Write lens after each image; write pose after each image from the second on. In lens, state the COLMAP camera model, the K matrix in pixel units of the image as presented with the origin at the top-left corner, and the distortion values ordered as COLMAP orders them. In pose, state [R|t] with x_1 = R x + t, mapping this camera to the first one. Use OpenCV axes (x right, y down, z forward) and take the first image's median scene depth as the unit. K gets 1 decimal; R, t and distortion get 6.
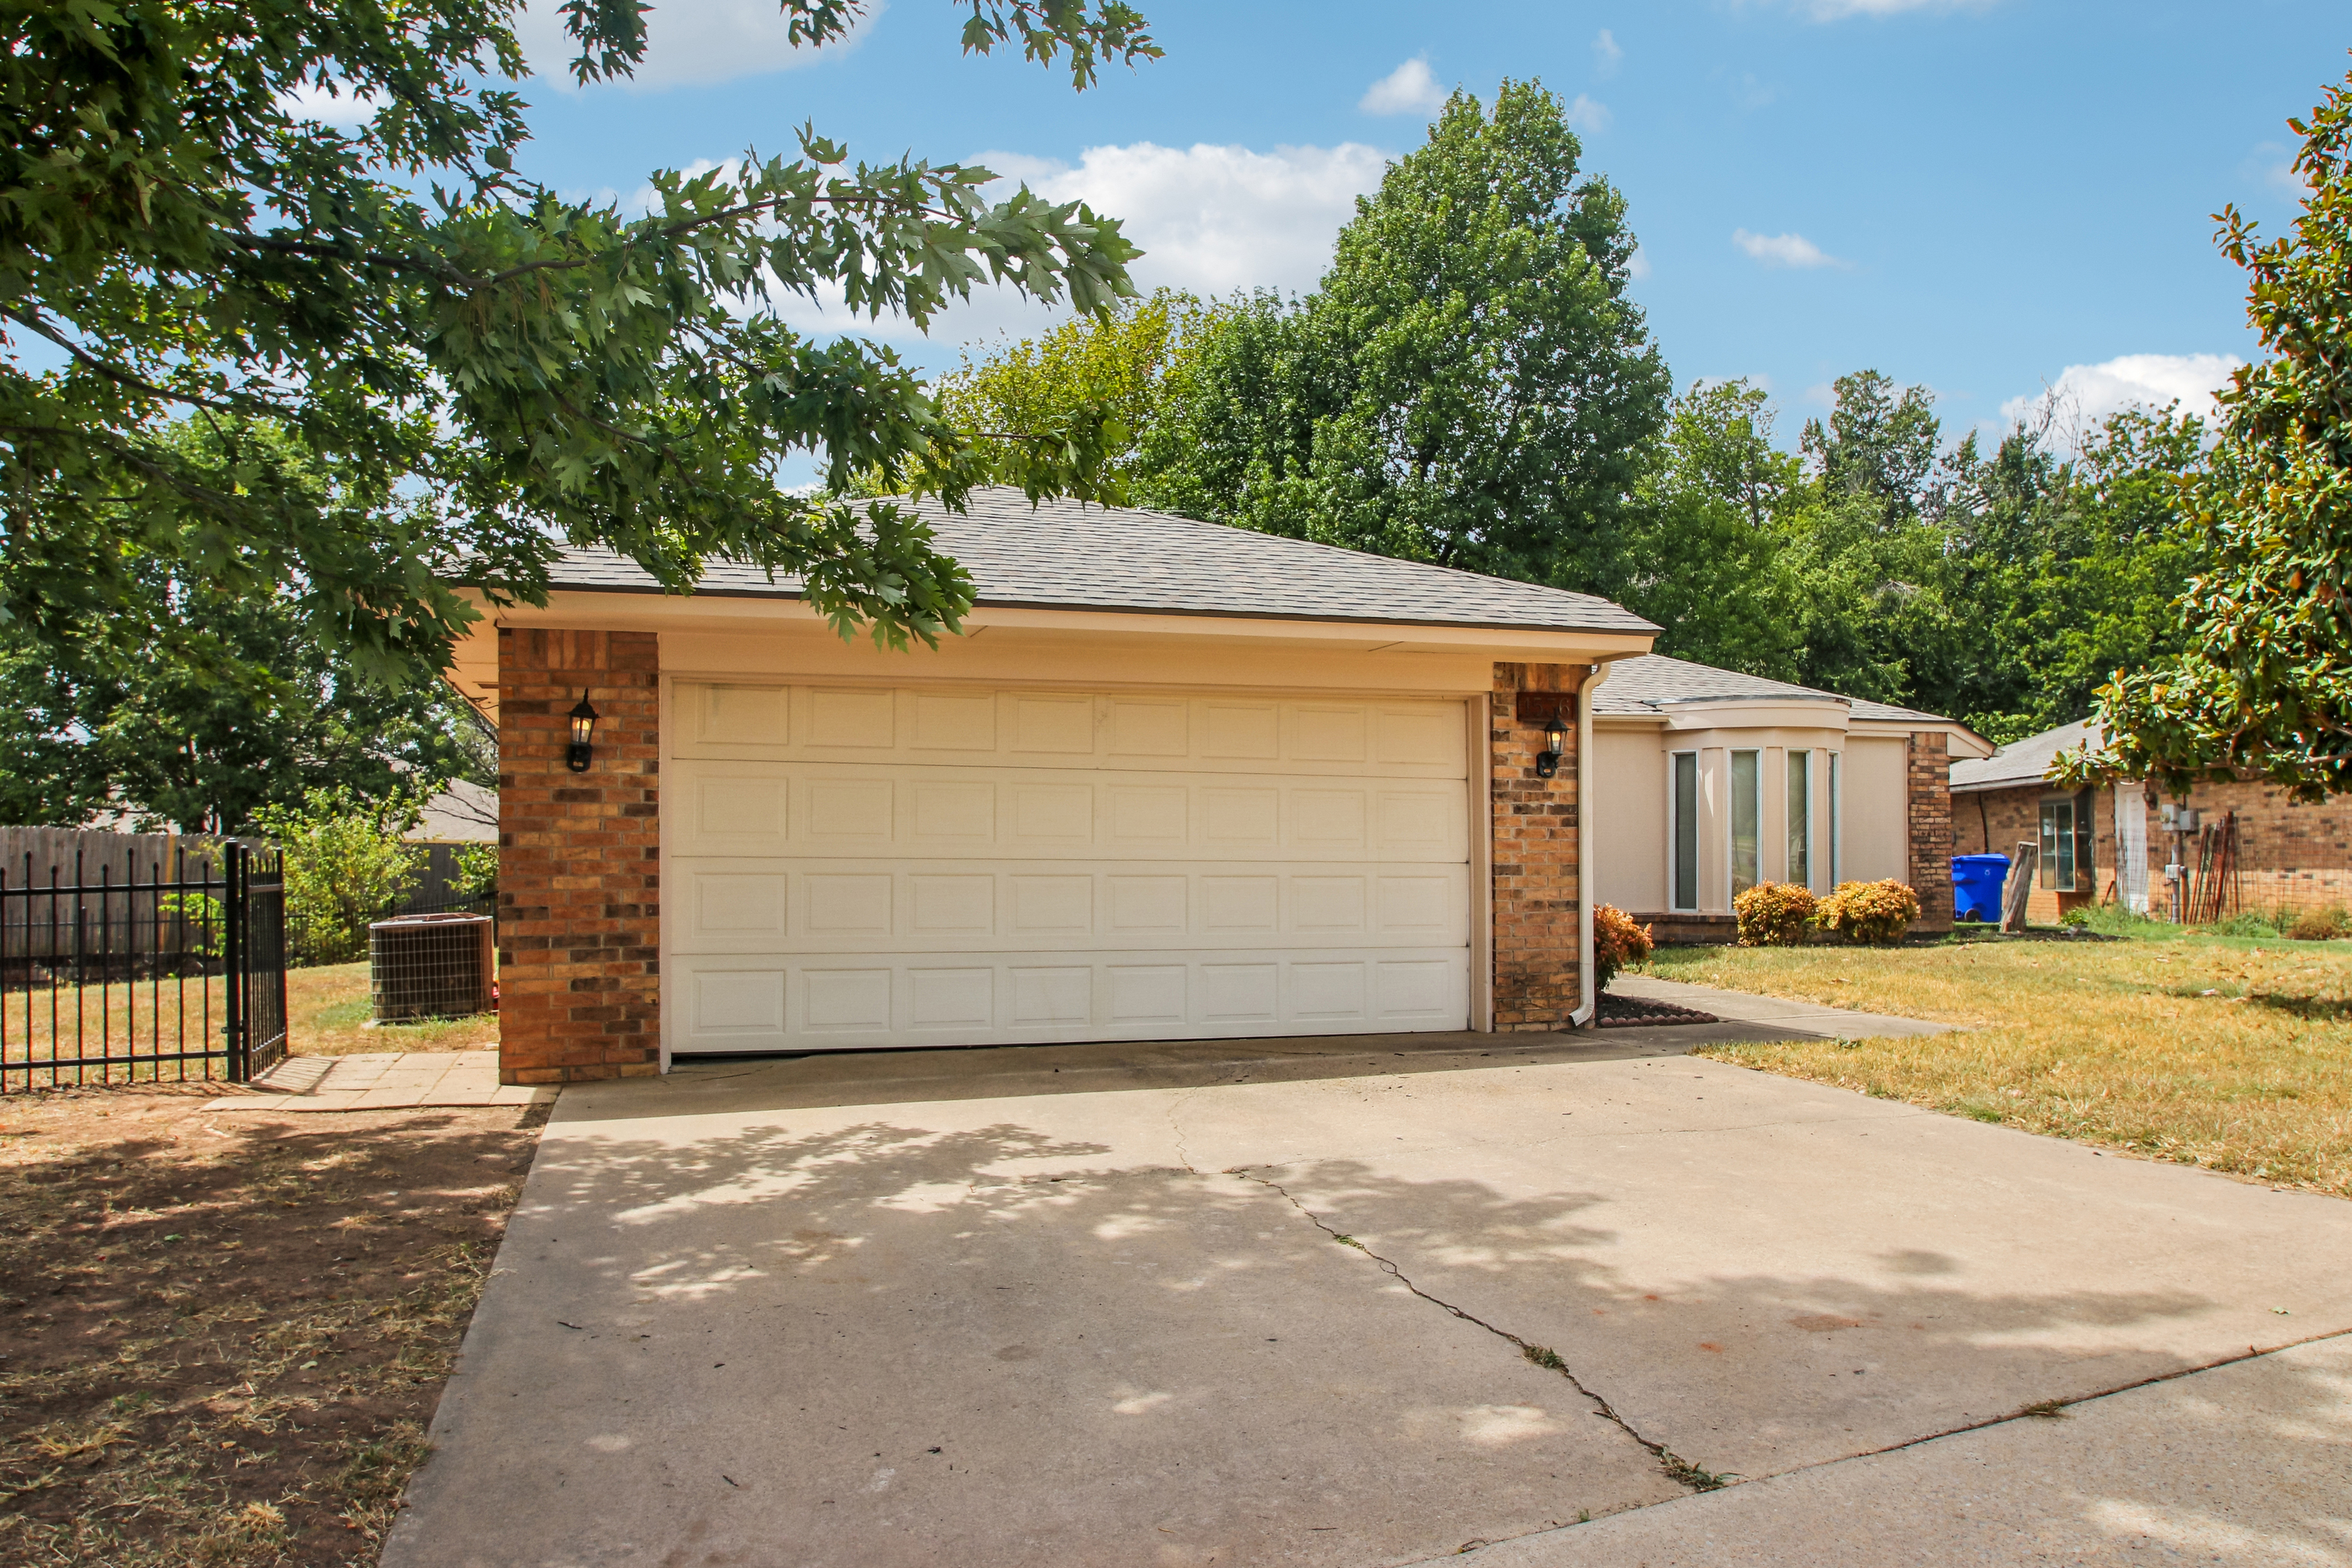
lens RADIAL K [[1526.1, 0, 1173.1], [0, 1526.1, 836.2], [0, 0, 1]] dist [-0.012096, -0.000317]
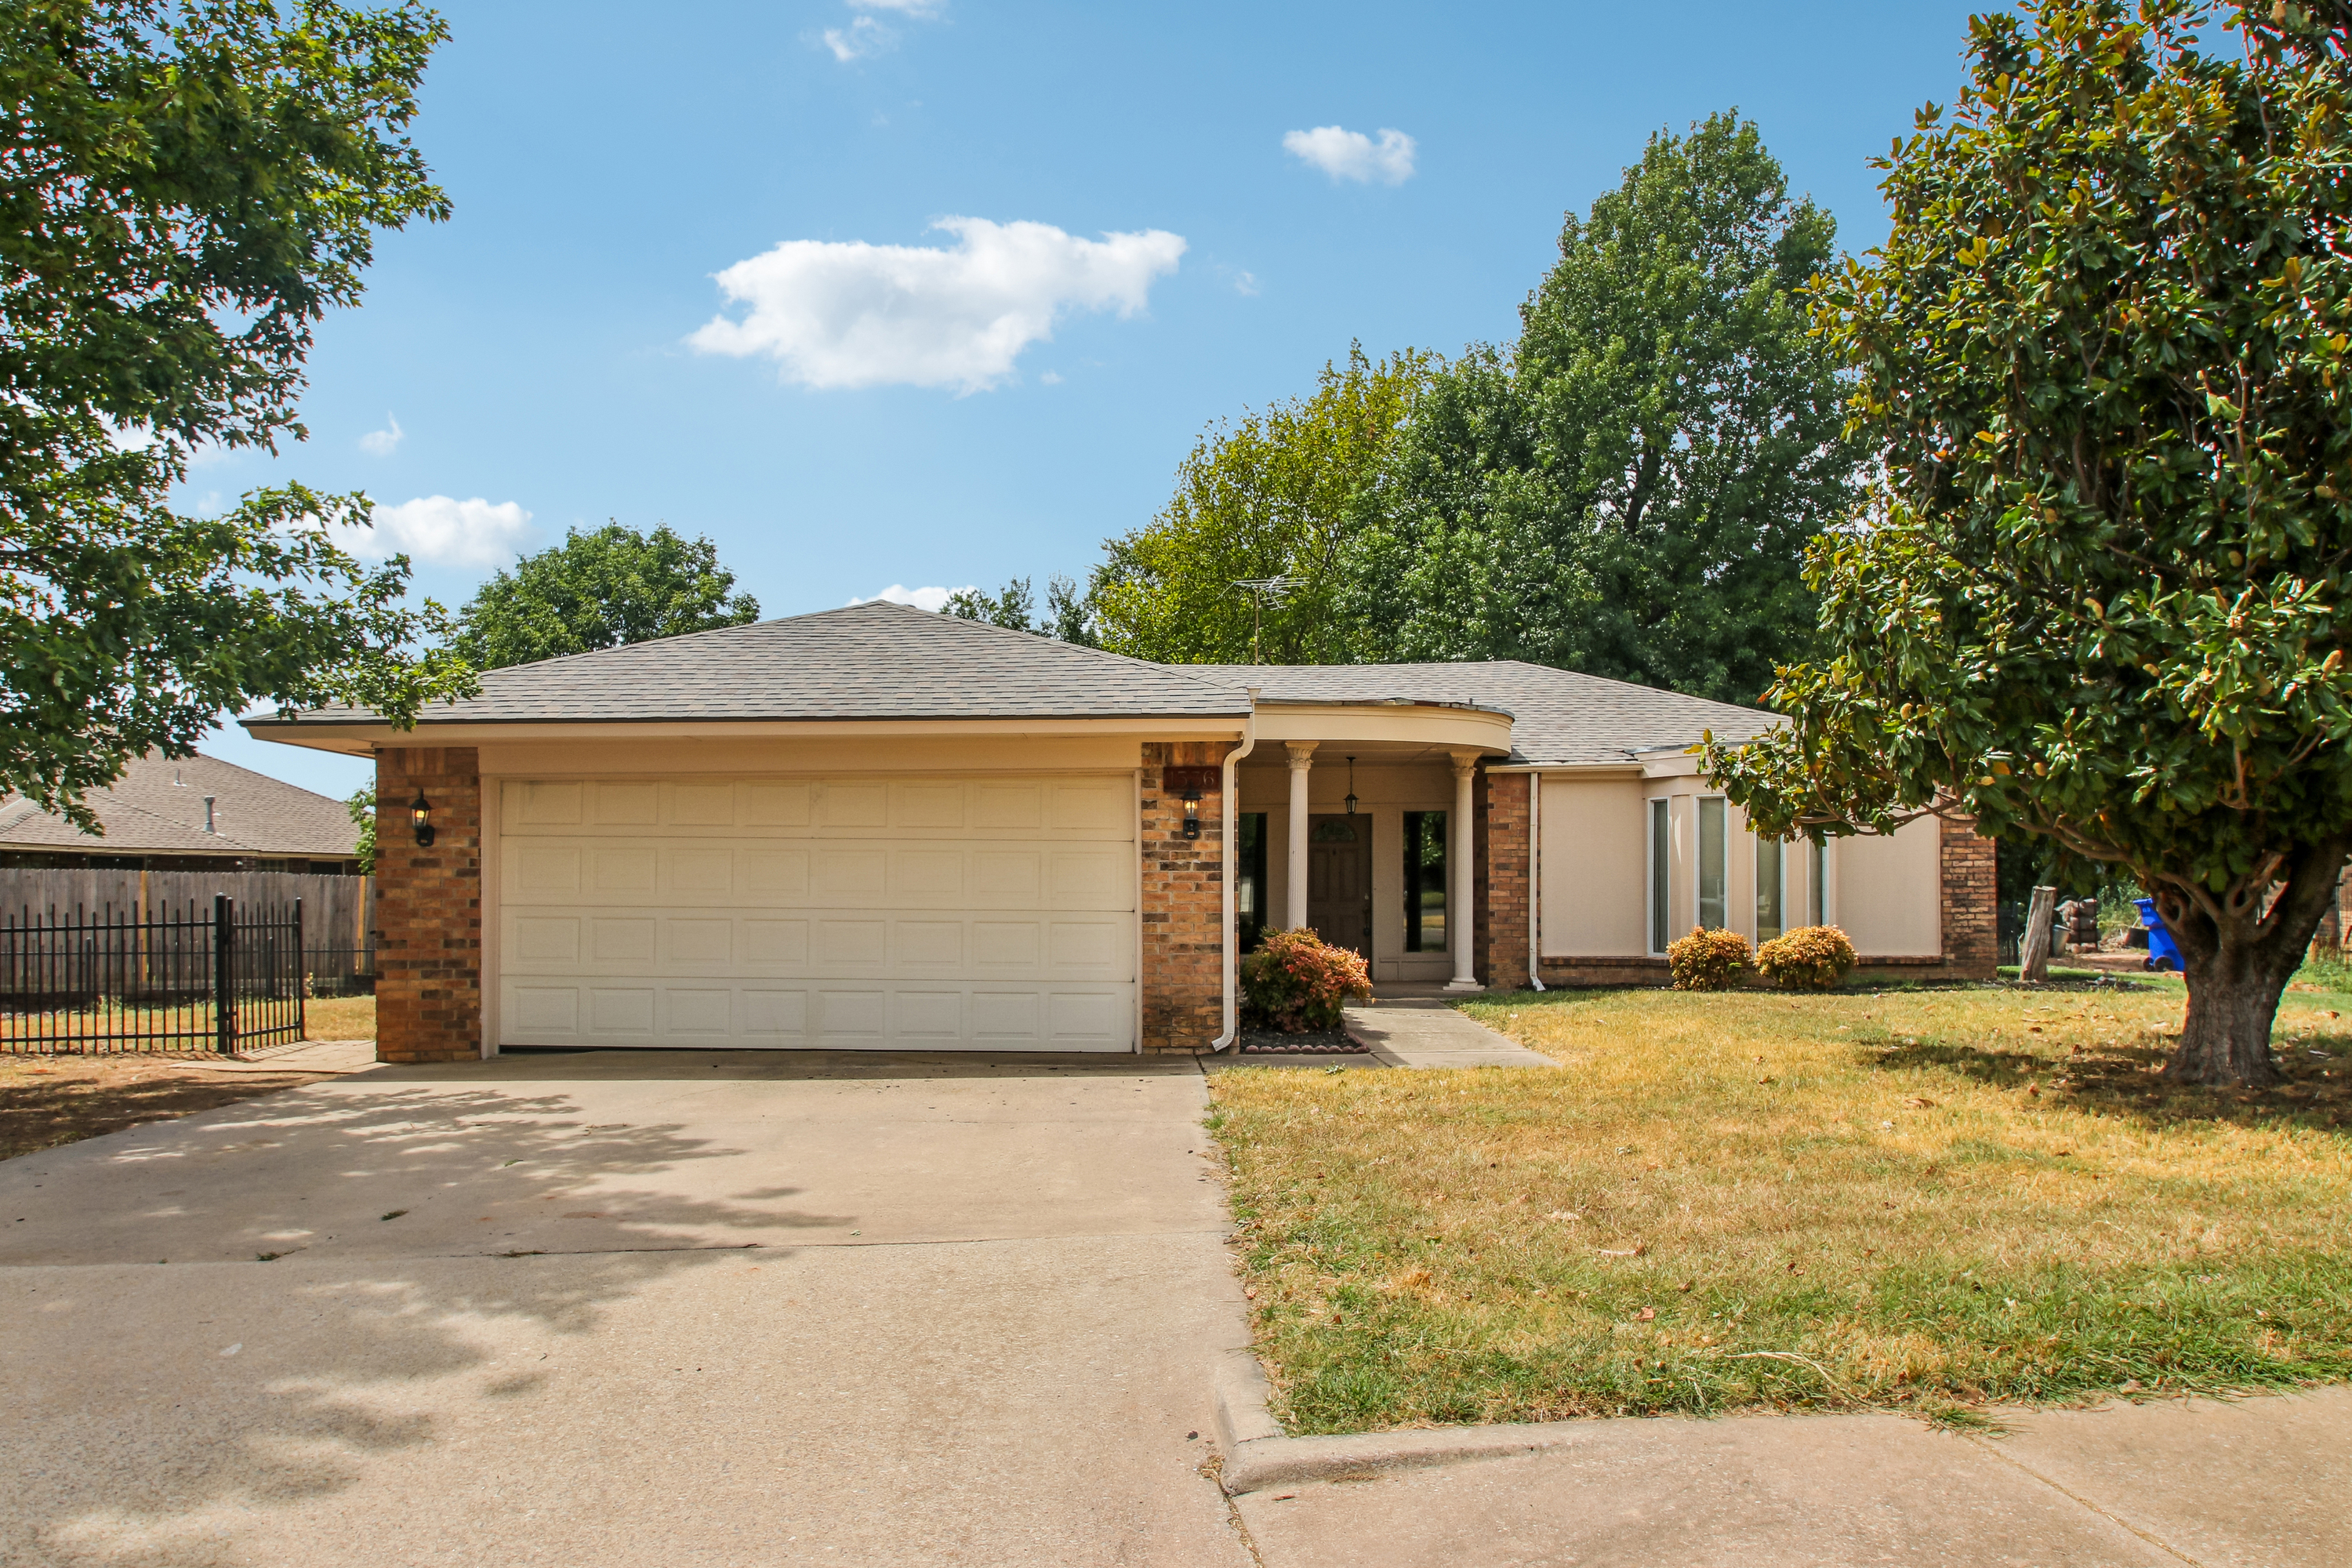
lens RADIAL K [[1512.1, 0, 1144.8], [0, 1512.1, 868.3], [0, 0, 1]] dist [-0.039448, 0.028794]
pose [[0.954574, -0.003904, -0.297950, 0.341149], [0.003006, 0.999989, -0.003472, -0.007387], [0.297960, 0.002419, 0.954575, -0.075323]]
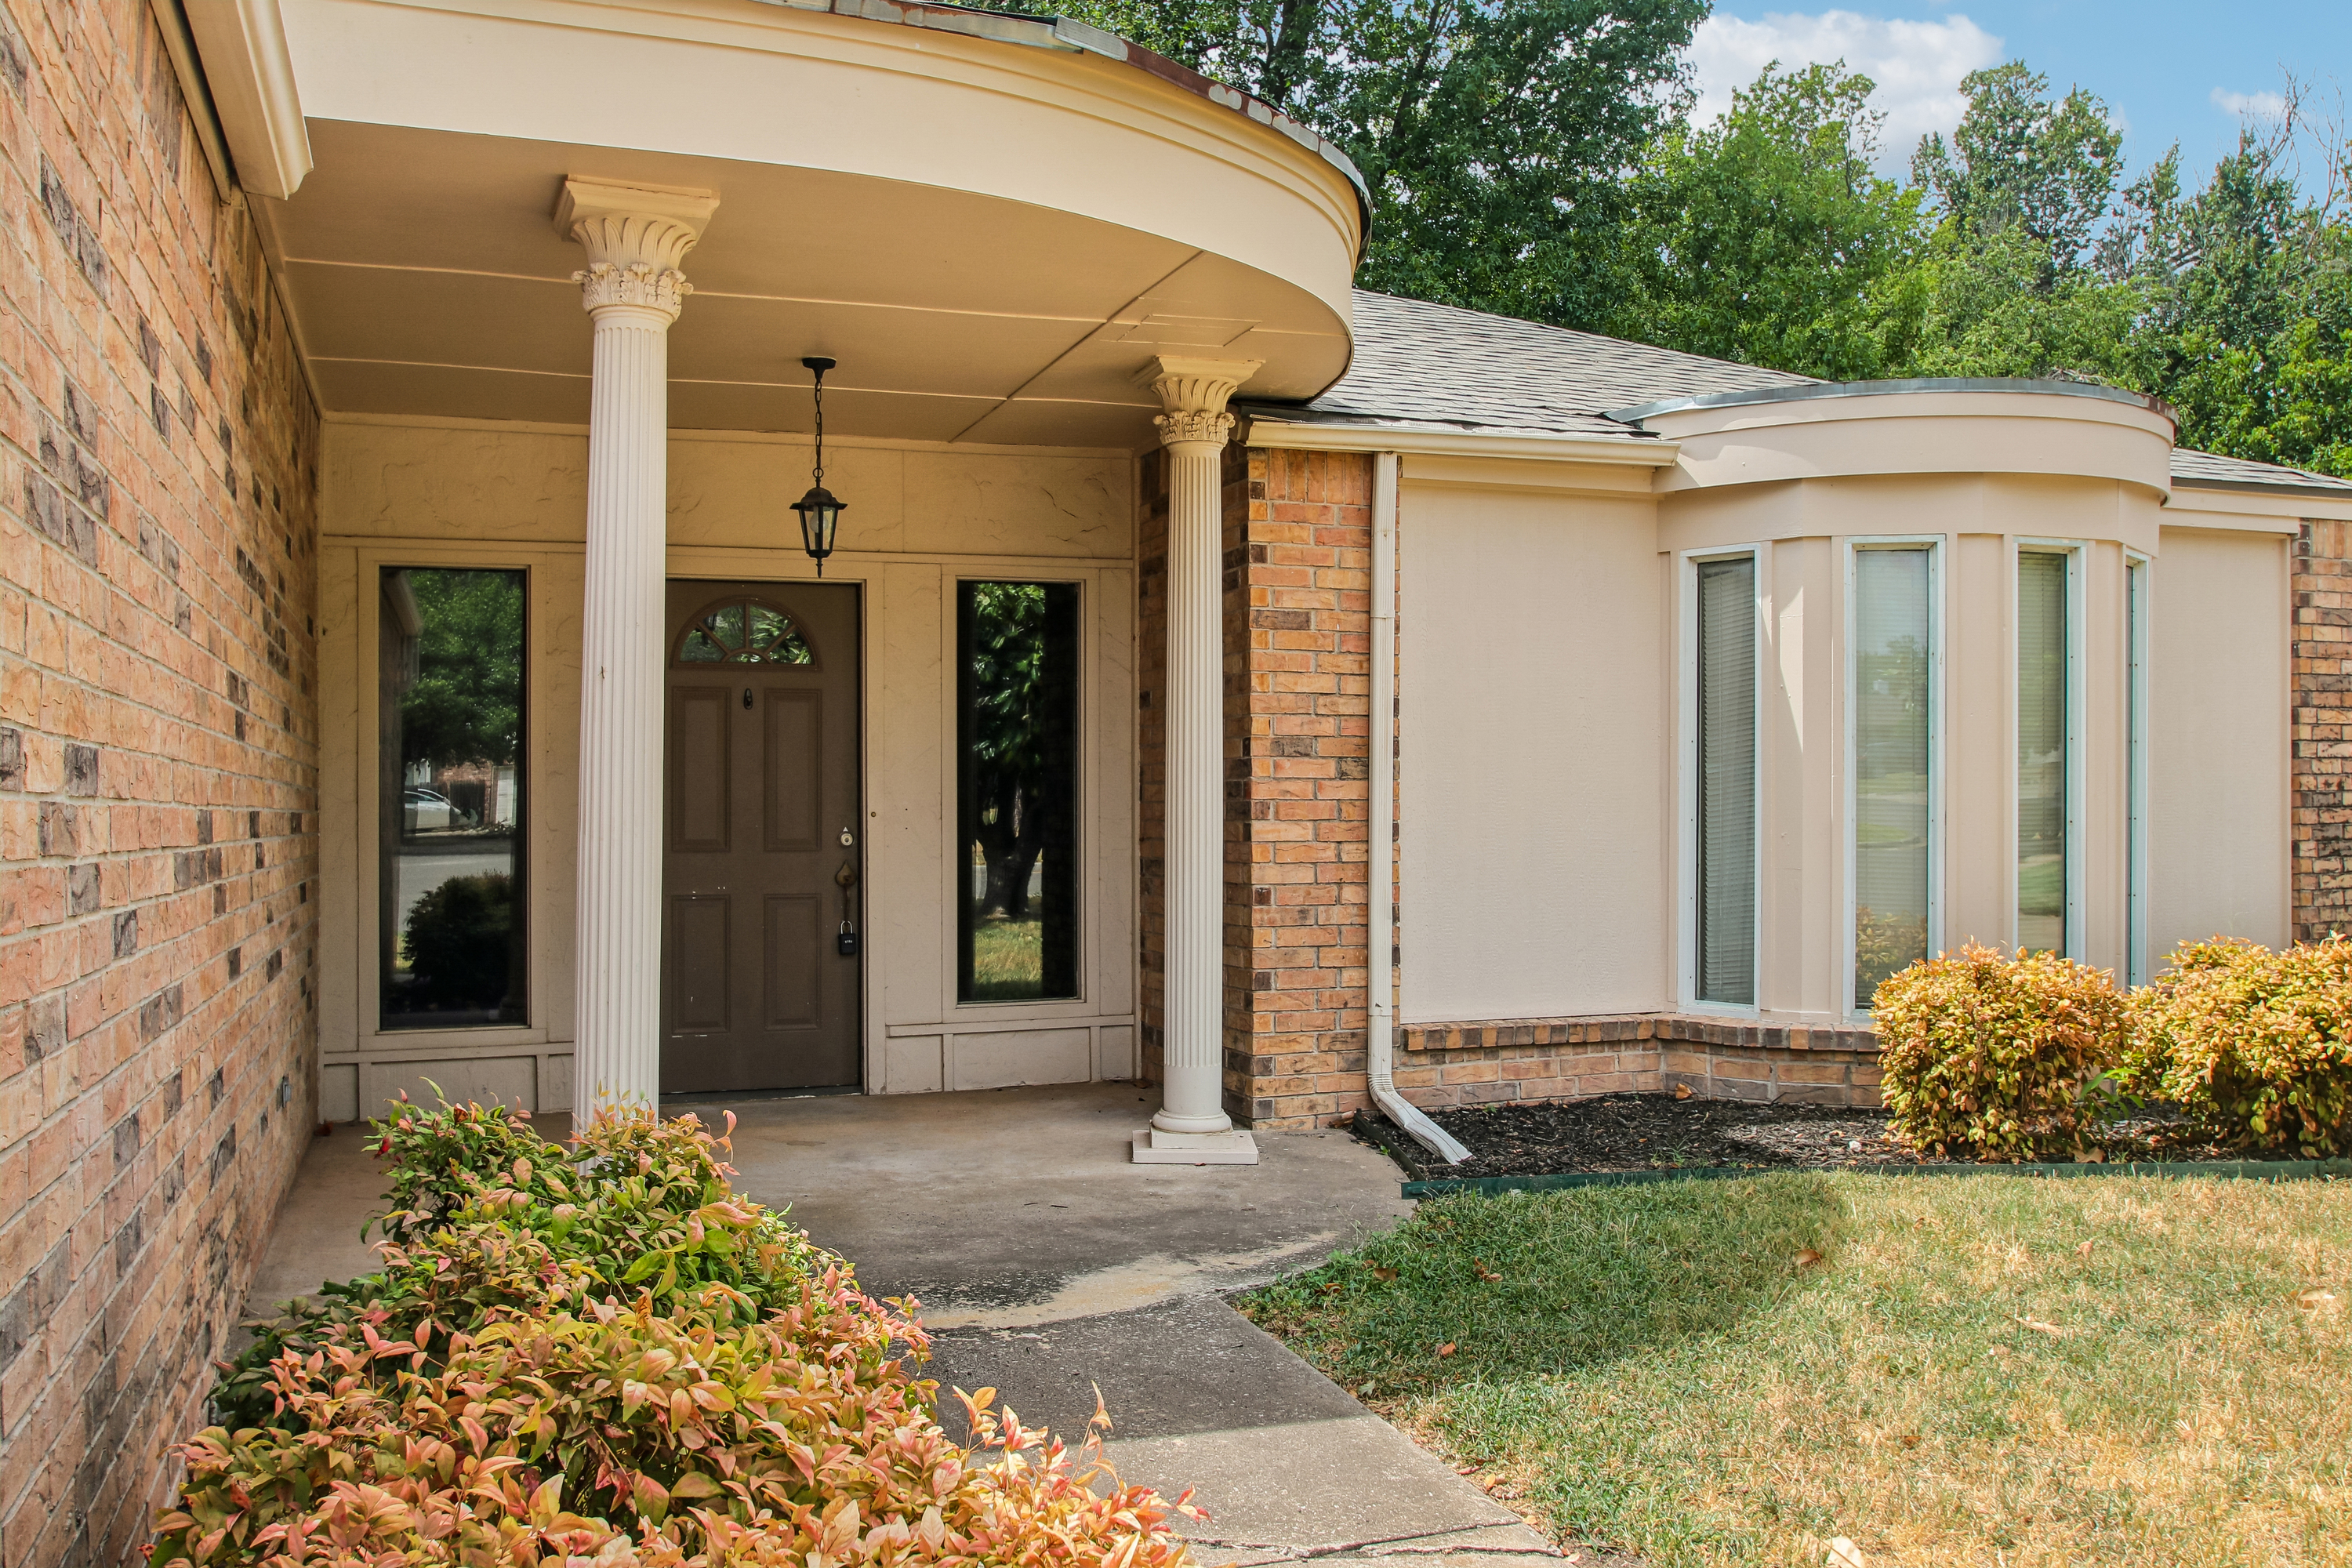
lens RADIAL K [[2021.3, 0, 1176.0], [0, 2021.3, 784.0], [0, 0, 1]] dist [-0.040590, 0.004989]
pose [[0.998664, 0.001831, 0.051642, 0.208111], [-0.002281, 0.999960, 0.008660, -0.006884], [-0.051624, -0.008766, 0.998628, 0.606634]]
